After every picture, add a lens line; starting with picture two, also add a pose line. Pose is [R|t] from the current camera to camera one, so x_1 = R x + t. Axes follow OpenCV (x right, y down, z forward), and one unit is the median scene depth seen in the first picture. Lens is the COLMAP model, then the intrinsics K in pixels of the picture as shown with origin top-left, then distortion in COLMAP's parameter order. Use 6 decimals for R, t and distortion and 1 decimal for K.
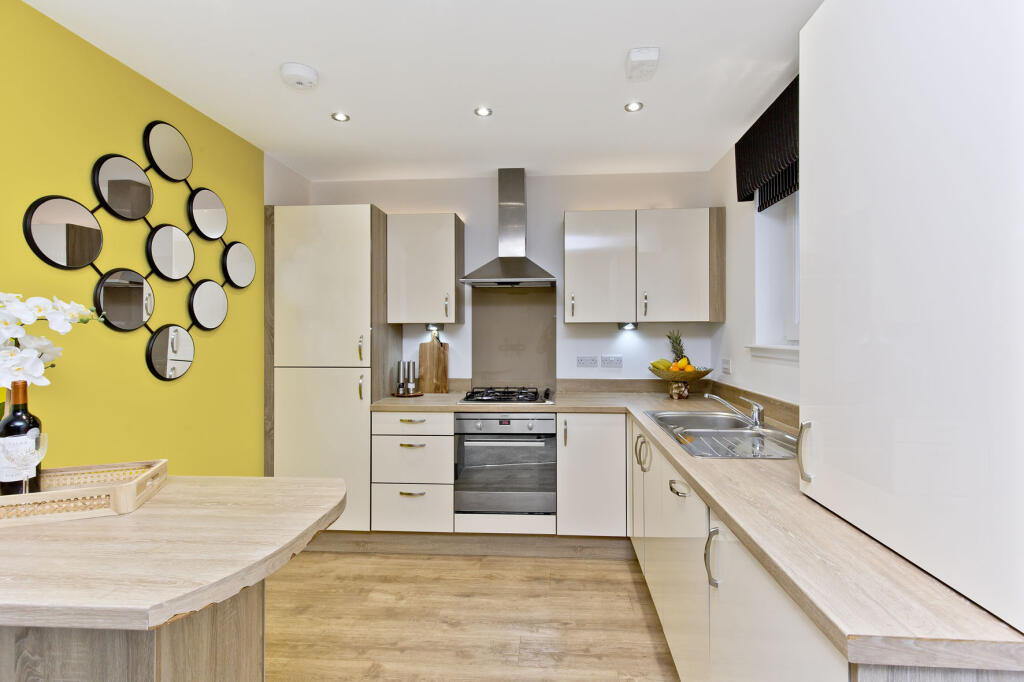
lens RADIAL K [[467.8, 0, 512.0], [0, 467.8, 327.9], [0, 0, 1]] dist [0.009383, 0.000166]
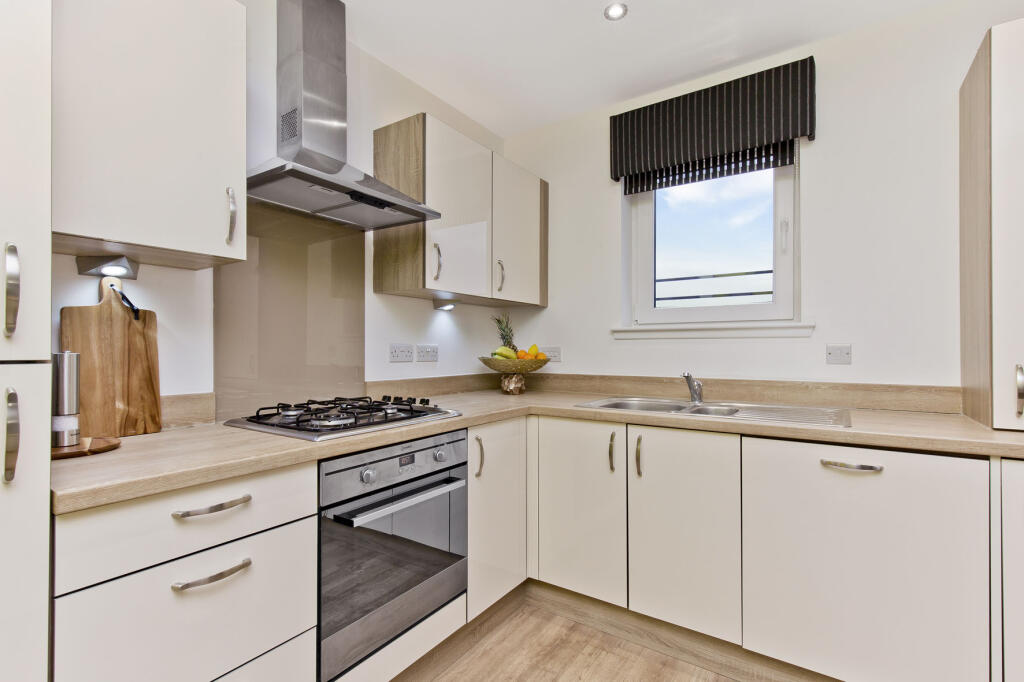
lens RADIAL K [[479.6, 0, 520.6], [0, 479.6, 346.3], [0, 0, 1]] dist [0.002525, -0.000100]
pose [[0.492868, 0.008355, 0.870064, -0.391032], [-0.013417, 0.999908, -0.002002, 0.067382], [-0.870001, -0.010687, 0.492934, 0.574230]]
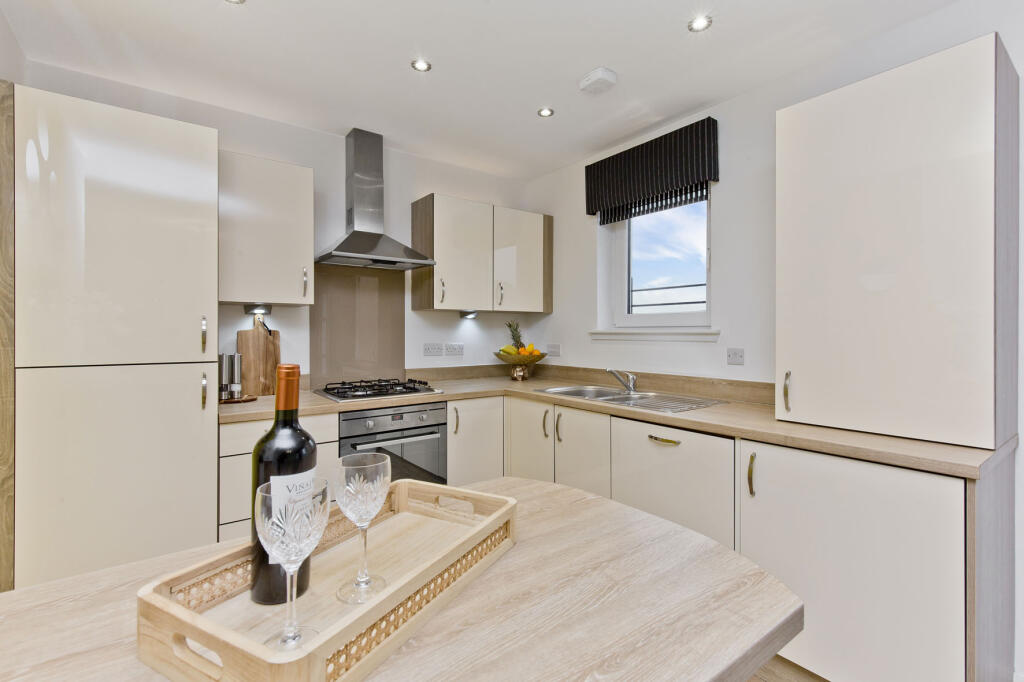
lens RADIAL K [[469.4, 0, 505.5], [0, 469.4, 332.4], [0, 0, 1]] dist [0.003592, -0.000761]
pose [[0.758343, 0.002775, 0.651850, -0.408925], [-0.010714, 0.999909, 0.008208, 0.027881], [-0.651768, -0.013209, 0.758304, 0.172452]]
